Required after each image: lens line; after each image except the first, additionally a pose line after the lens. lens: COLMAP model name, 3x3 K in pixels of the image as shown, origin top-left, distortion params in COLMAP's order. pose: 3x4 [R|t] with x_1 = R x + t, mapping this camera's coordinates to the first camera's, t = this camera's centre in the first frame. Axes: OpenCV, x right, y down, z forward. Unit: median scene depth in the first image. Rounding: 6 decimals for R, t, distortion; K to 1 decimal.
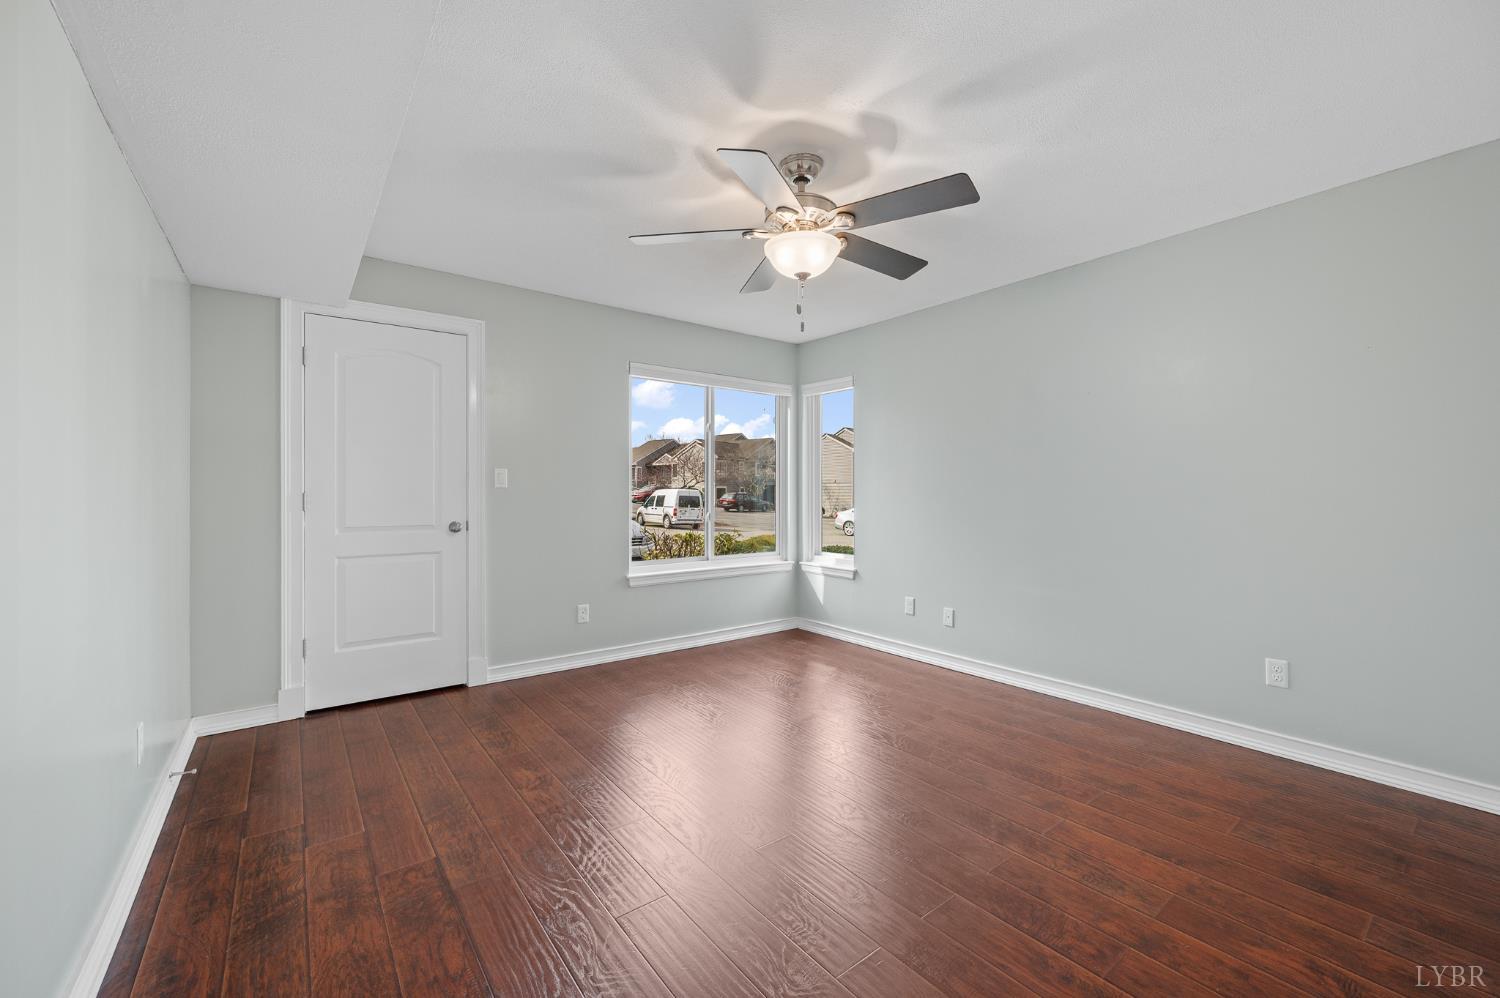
lens RADIAL K [[592.9, 0, 756.3], [0, 592.9, 491.6], [0, 0, 1]] dist [-0.000416, -0.000173]
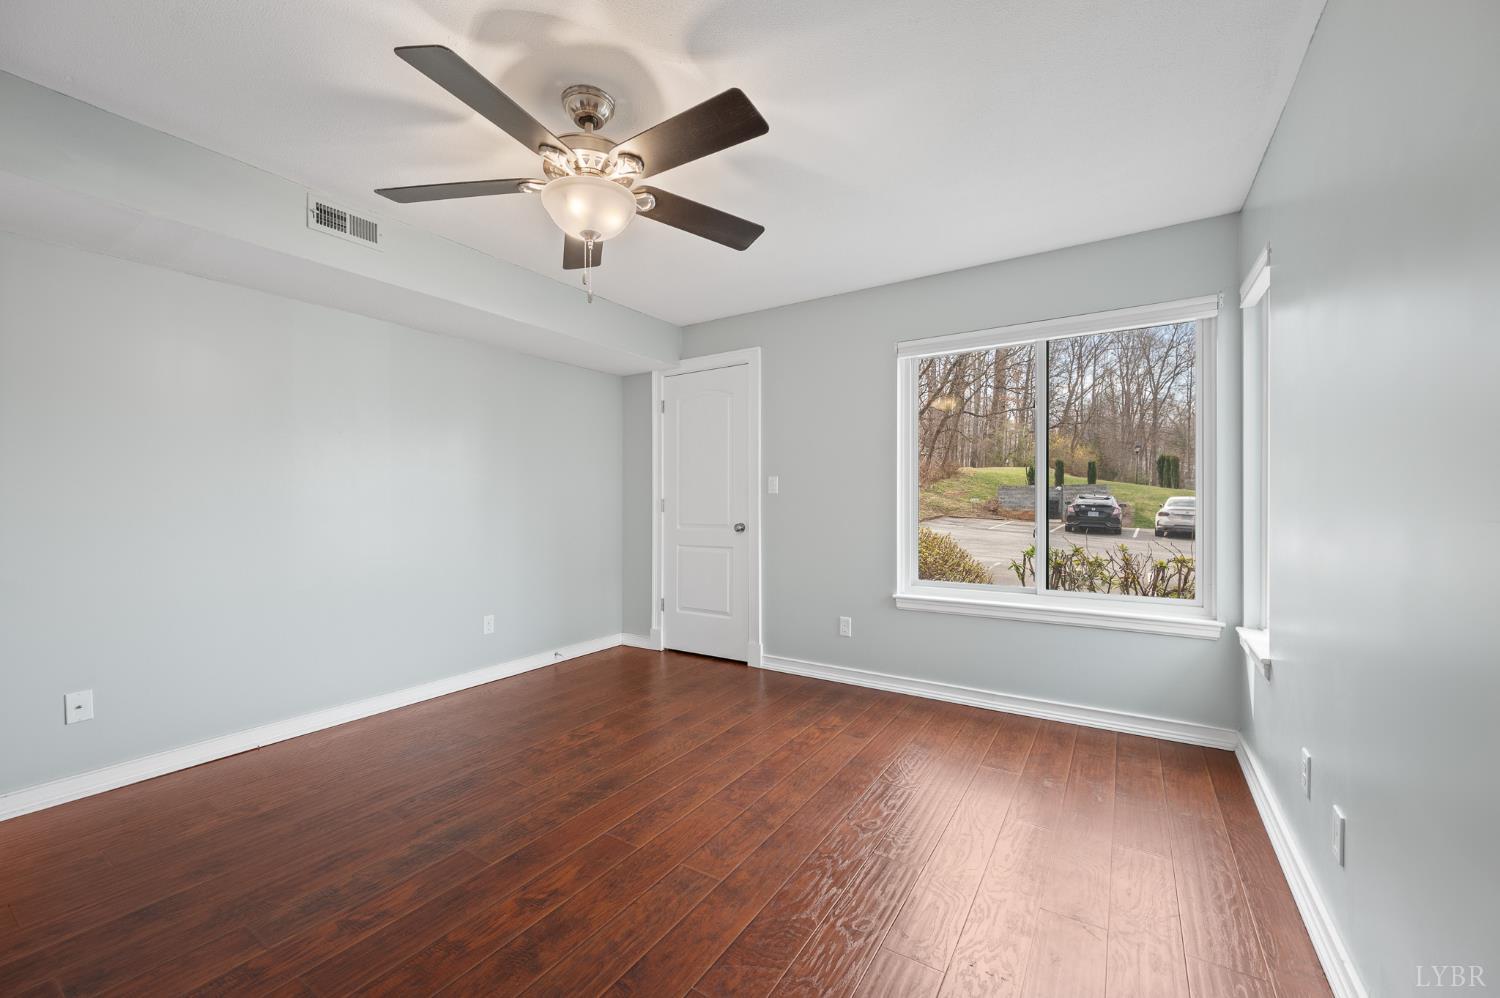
lens RADIAL K [[596.8, 0, 749.0], [0, 596.8, 496.5], [0, 0, 1]] dist [-0.002613, 0.000019]
pose [[0.336984, -0.012398, -0.941429, 0.592601], [0.003451, 0.999923, -0.011933, 0.012056], [0.941504, 0.000772, 0.337001, 0.584257]]
